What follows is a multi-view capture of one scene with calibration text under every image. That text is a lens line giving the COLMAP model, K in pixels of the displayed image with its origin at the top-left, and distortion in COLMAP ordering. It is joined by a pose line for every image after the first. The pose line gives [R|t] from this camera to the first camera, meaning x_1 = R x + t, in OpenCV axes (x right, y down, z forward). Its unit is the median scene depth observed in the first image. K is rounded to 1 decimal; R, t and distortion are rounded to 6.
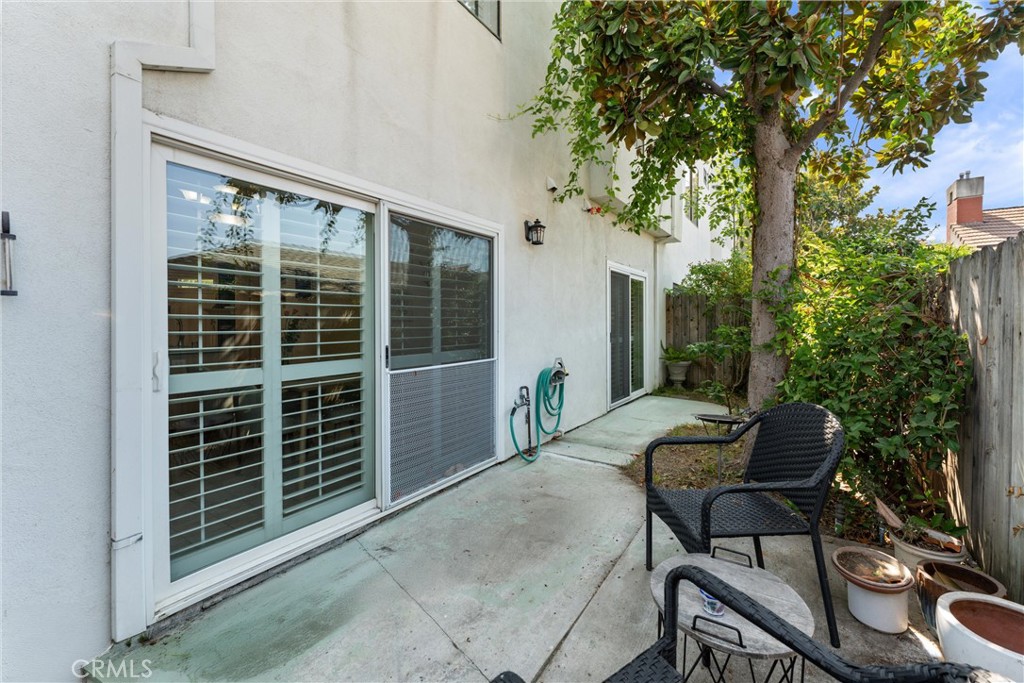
lens RADIAL K [[395.6, 0, 509.3], [0, 395.6, 319.6], [0, 0, 1]] dist [0.000233, 0.000013]
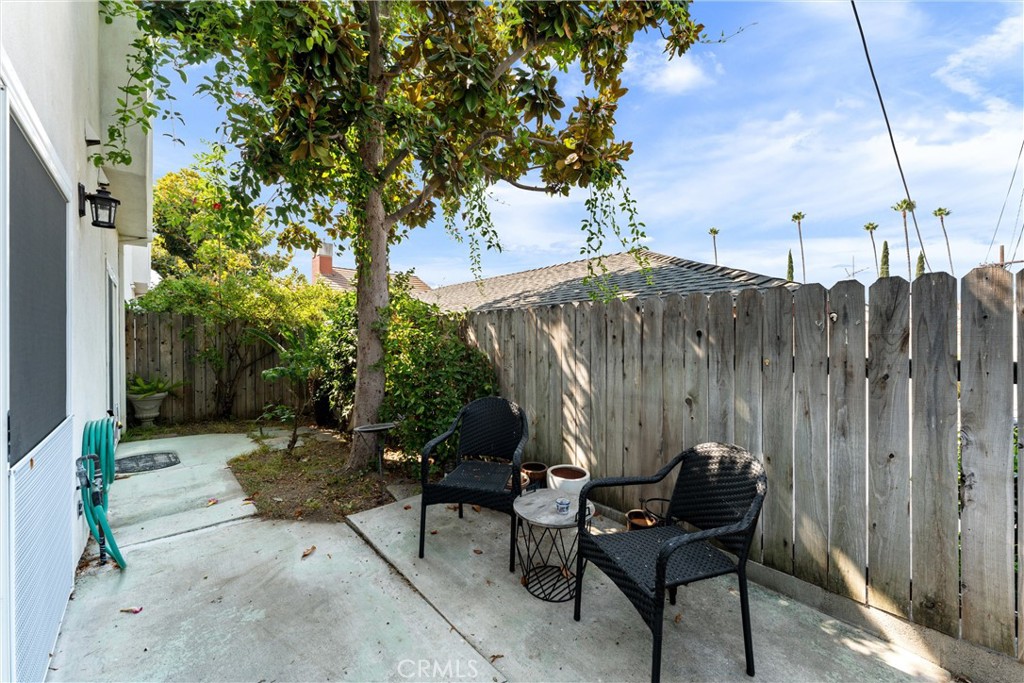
lens RADIAL K [[425.8, 0, 458.3], [0, 425.8, 335.5], [0, 0, 1]] dist [-0.001141, -0.000166]
pose [[0.285509, 0.012927, 0.958289, -0.529670], [-0.002889, 0.999916, -0.012628, -0.011934], [-0.958372, 0.000837, 0.285523, 0.328403]]
